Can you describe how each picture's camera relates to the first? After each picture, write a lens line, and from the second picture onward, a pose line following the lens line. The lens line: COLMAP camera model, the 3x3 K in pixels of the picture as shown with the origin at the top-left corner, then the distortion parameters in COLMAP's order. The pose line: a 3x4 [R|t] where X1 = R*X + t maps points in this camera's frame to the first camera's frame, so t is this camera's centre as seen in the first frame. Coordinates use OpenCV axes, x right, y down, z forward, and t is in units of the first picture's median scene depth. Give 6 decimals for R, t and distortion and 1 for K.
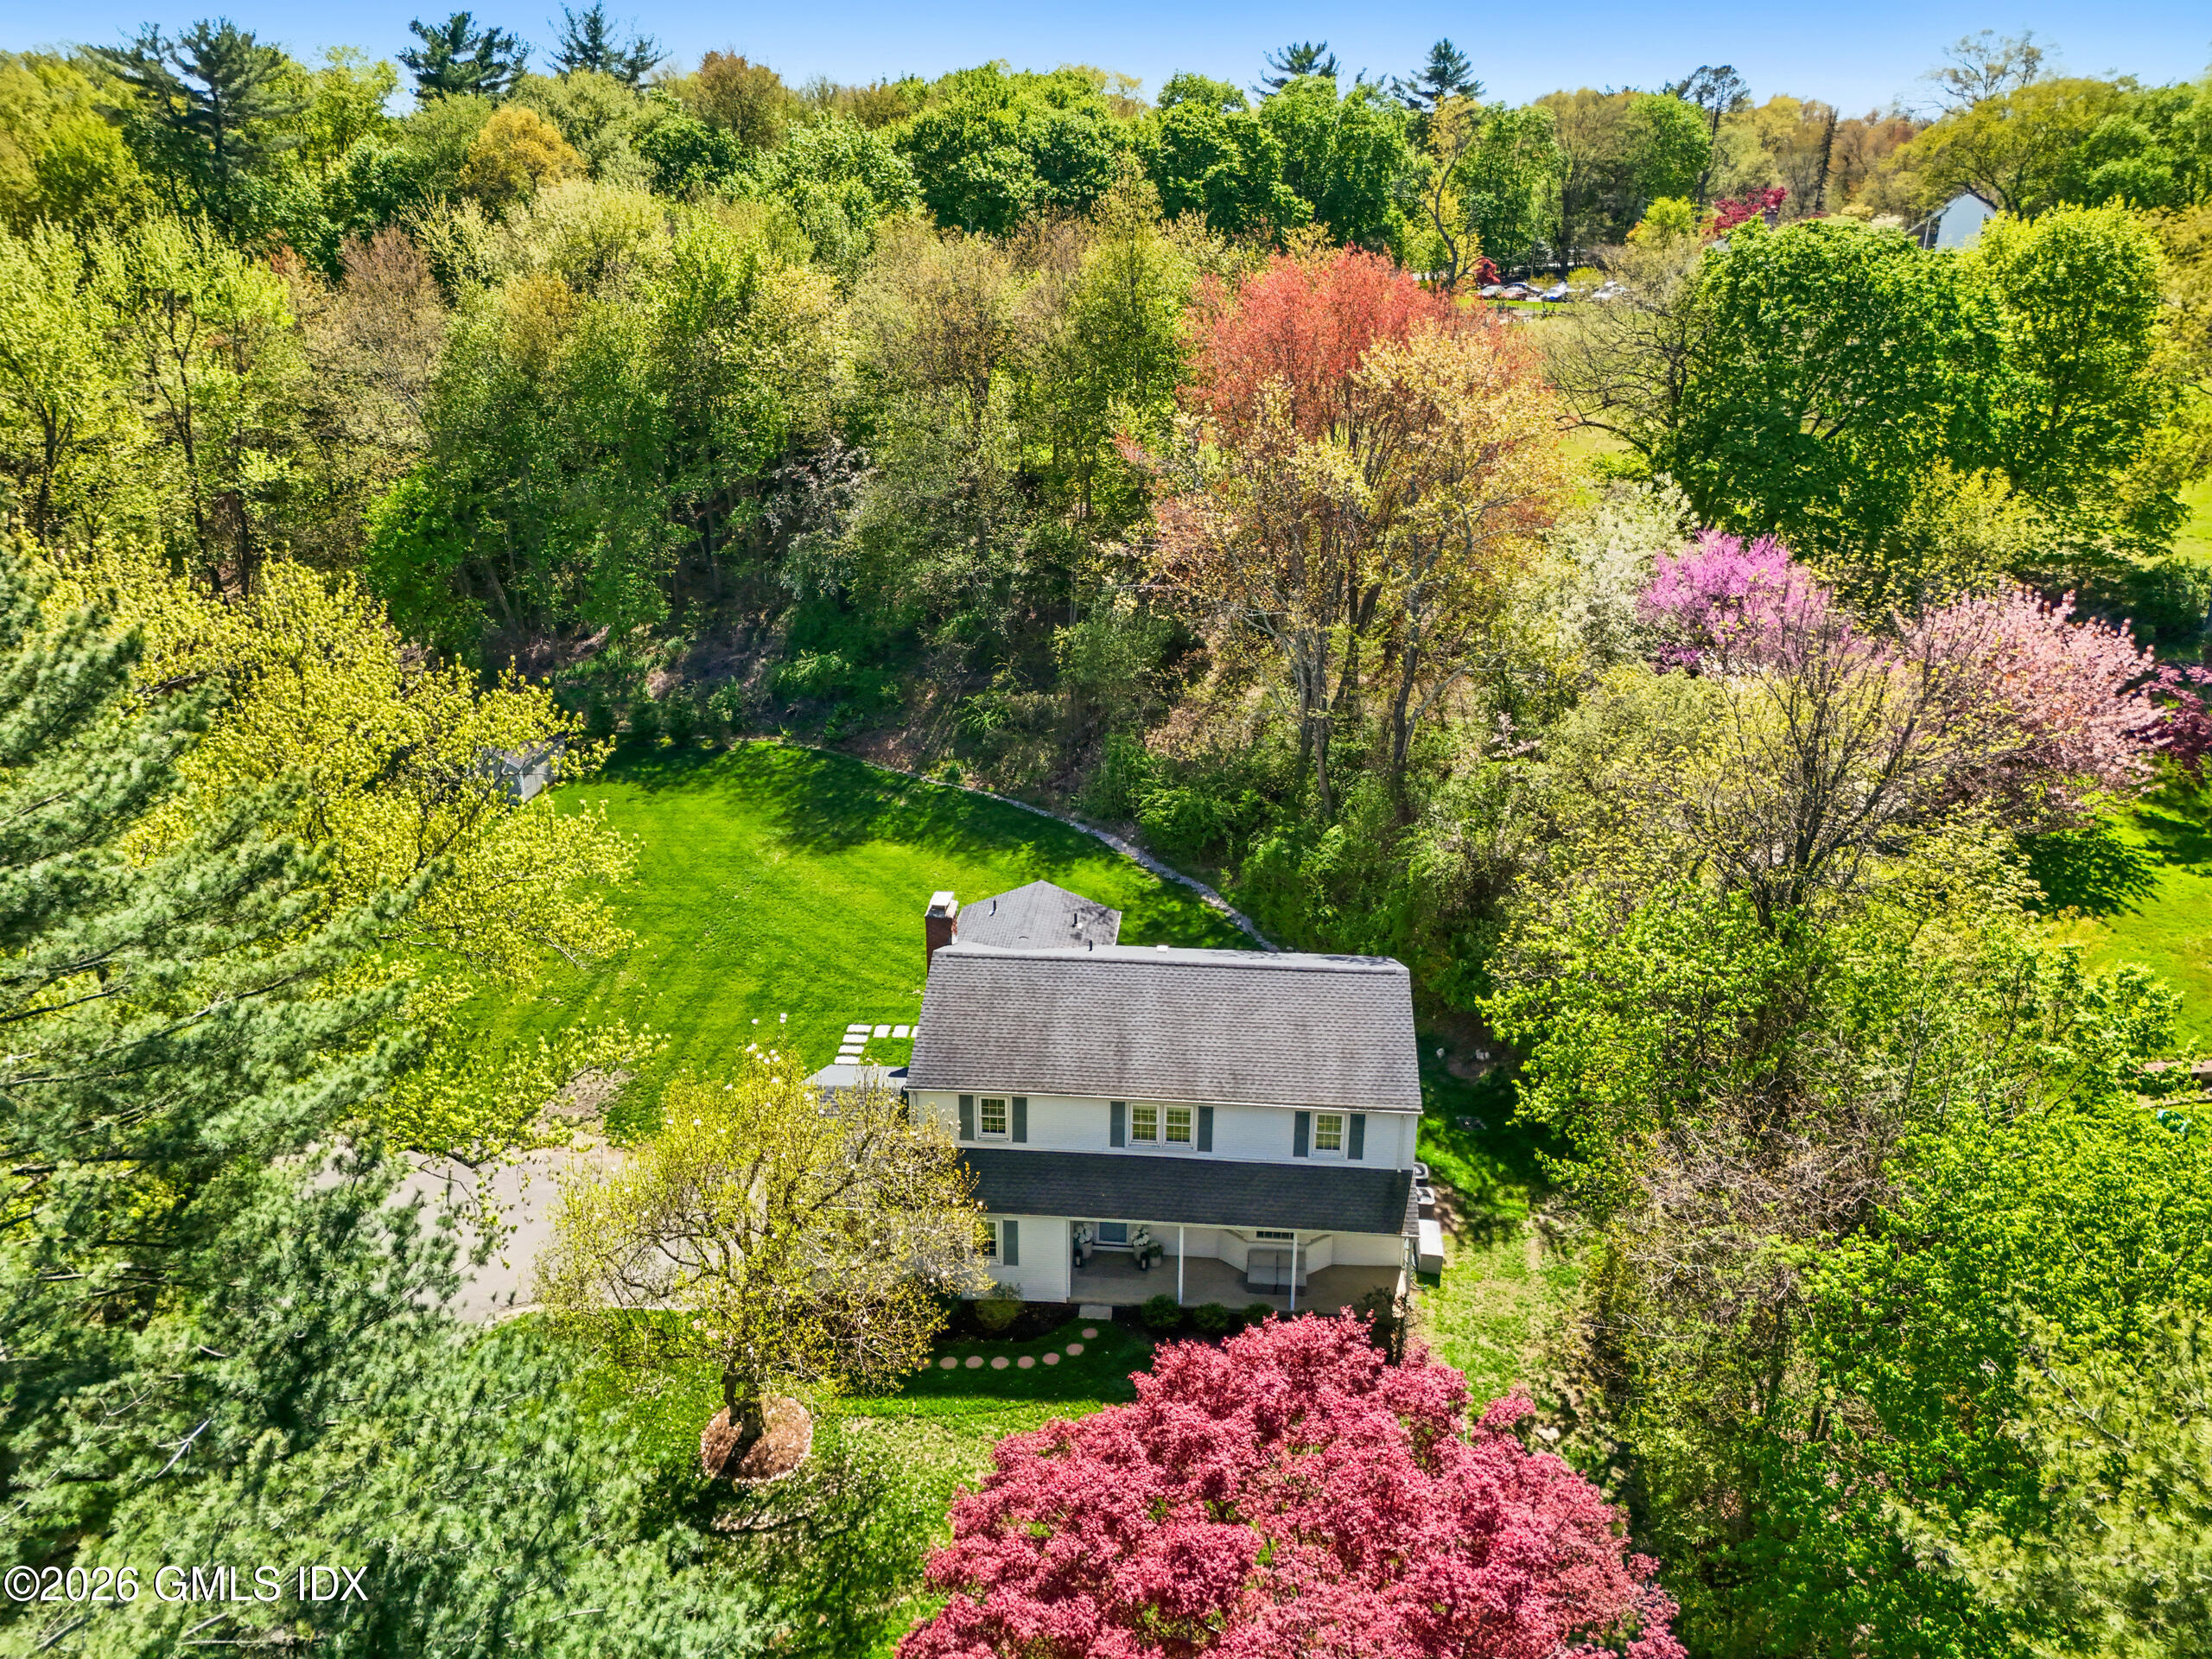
lens RADIAL K [[1622.7, 0, 1109.2], [0, 1622.7, 829.4], [0, 0, 1]] dist [0.046456, -0.012561]
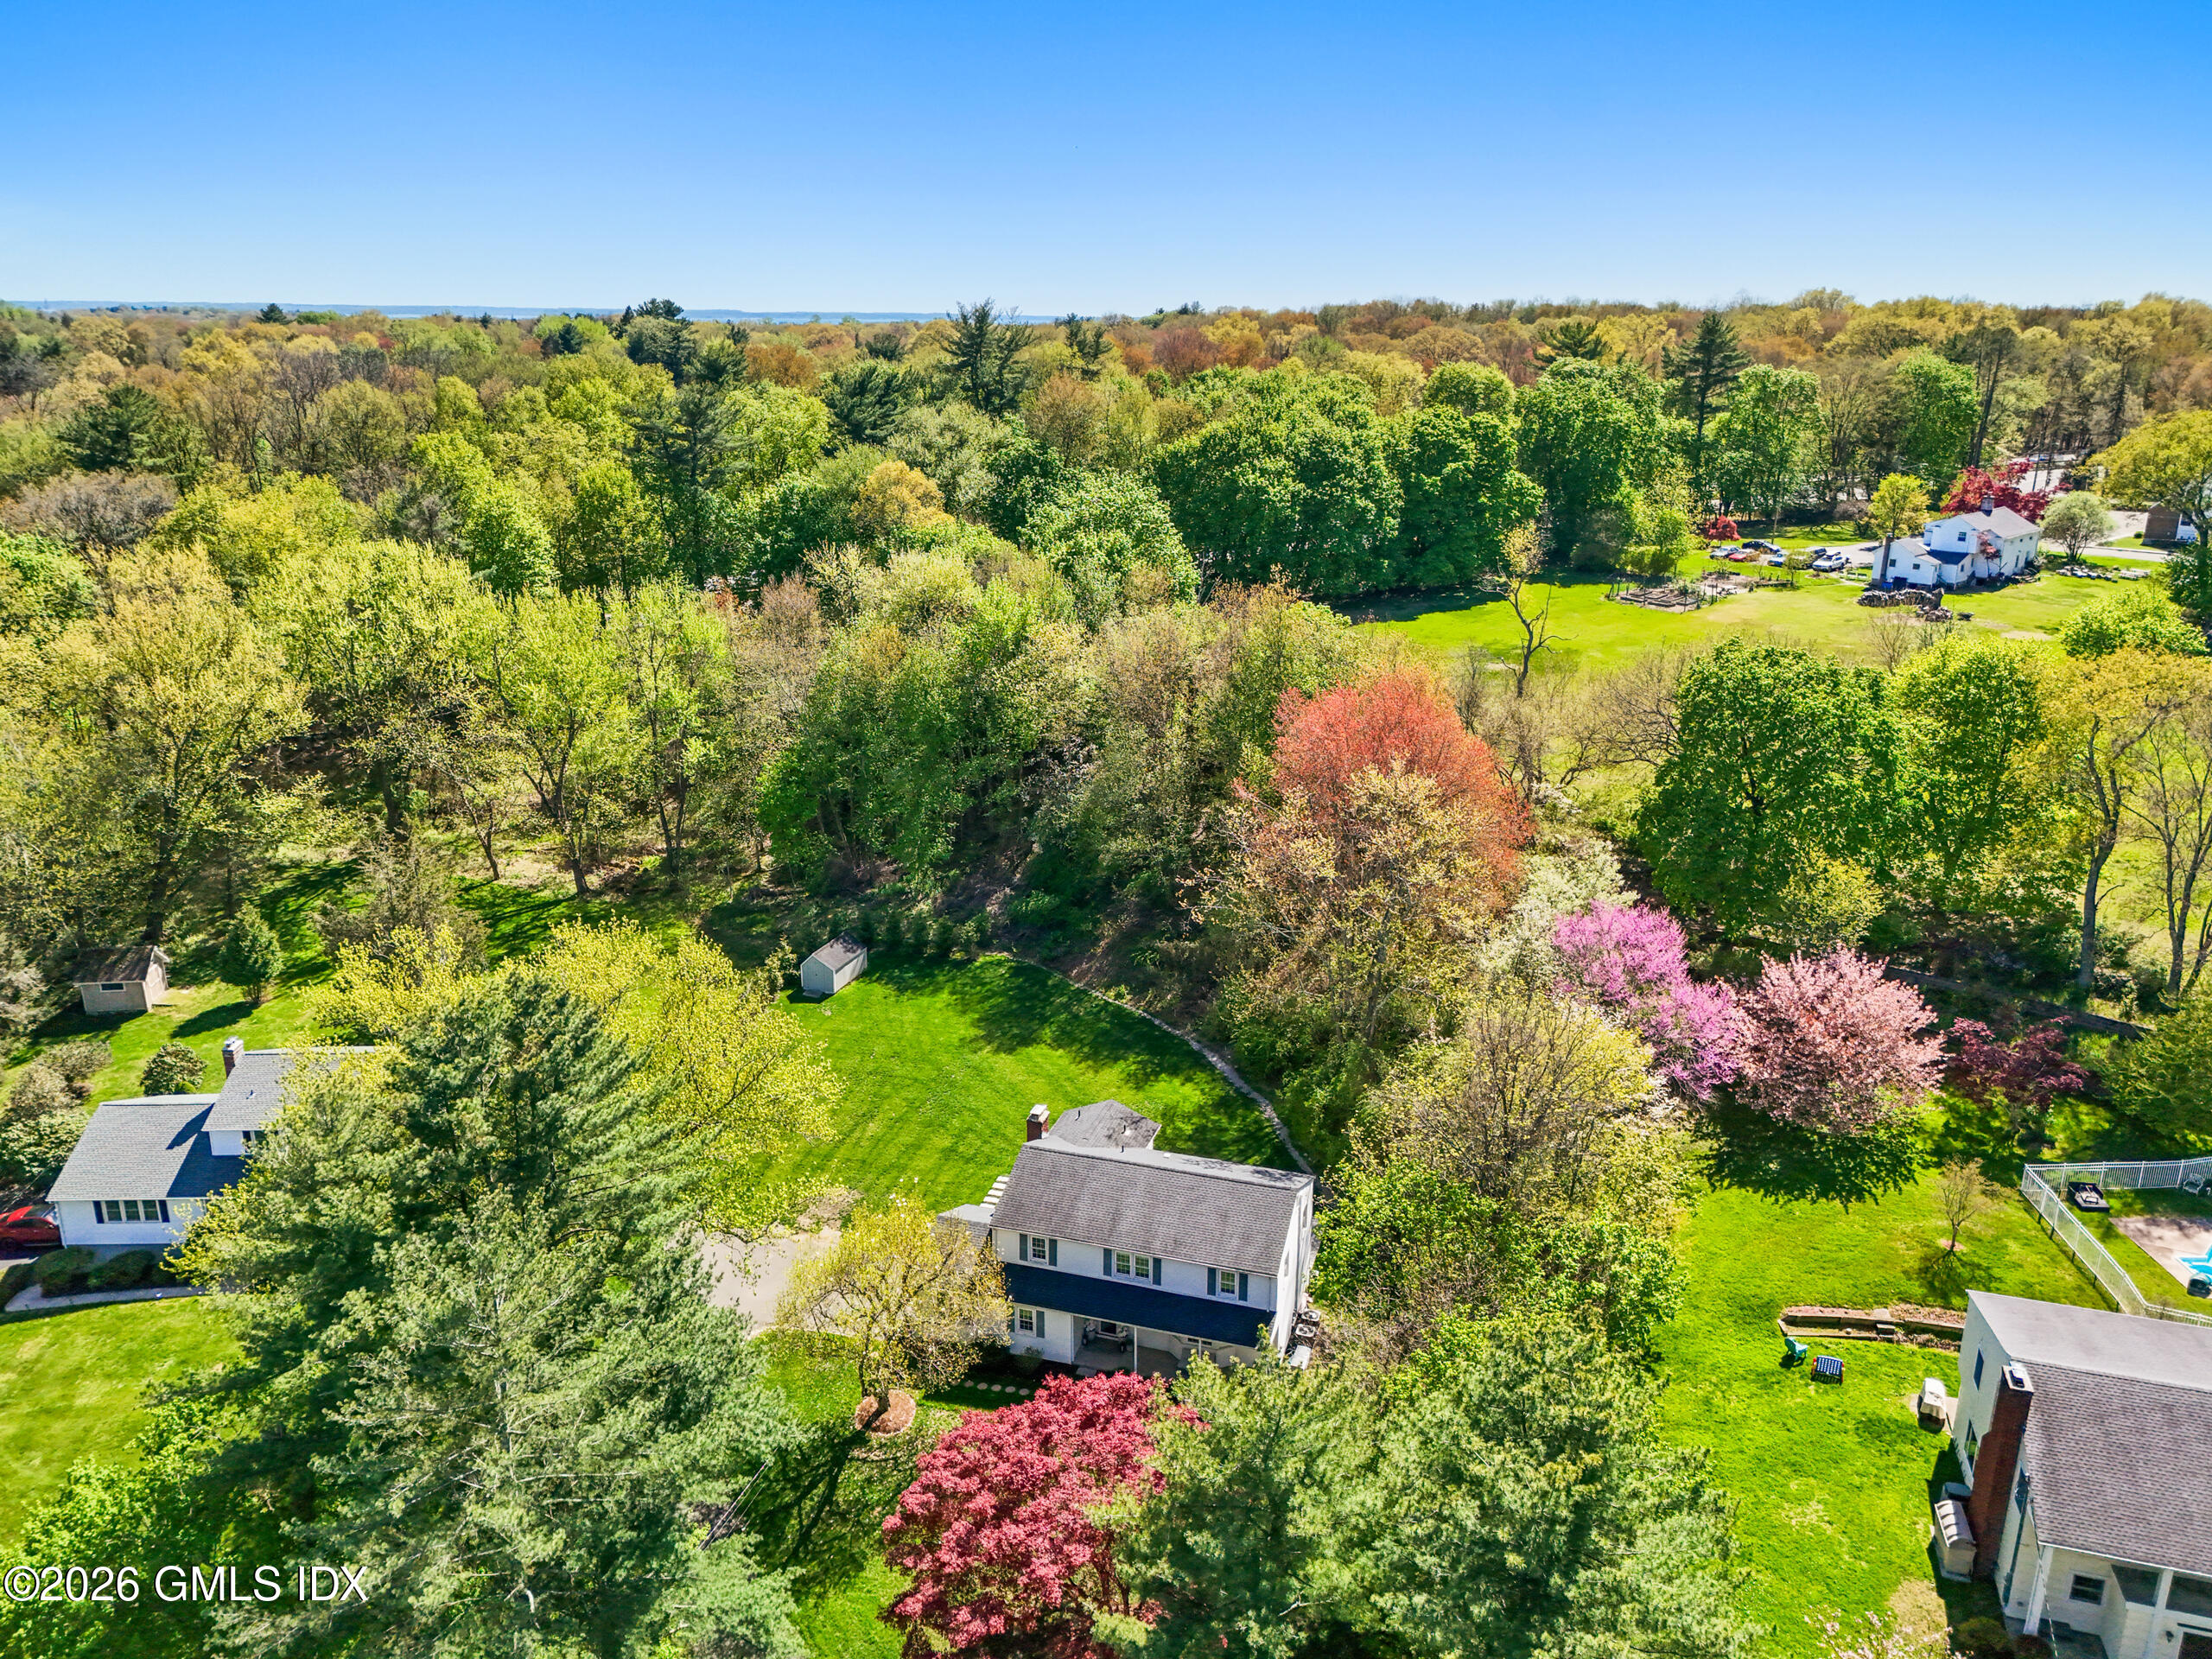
lens RADIAL K [[1622.7, 0, 1107.8], [0, 1622.7, 831.2], [0, 0, 1]] dist [0.046456, -0.012561]
pose [[0.973405, 0.065459, -0.219538, 0.349403], [-0.080469, 0.994942, -0.060134, -0.165062], [0.214491, 0.076200, 0.973749, -0.695090]]
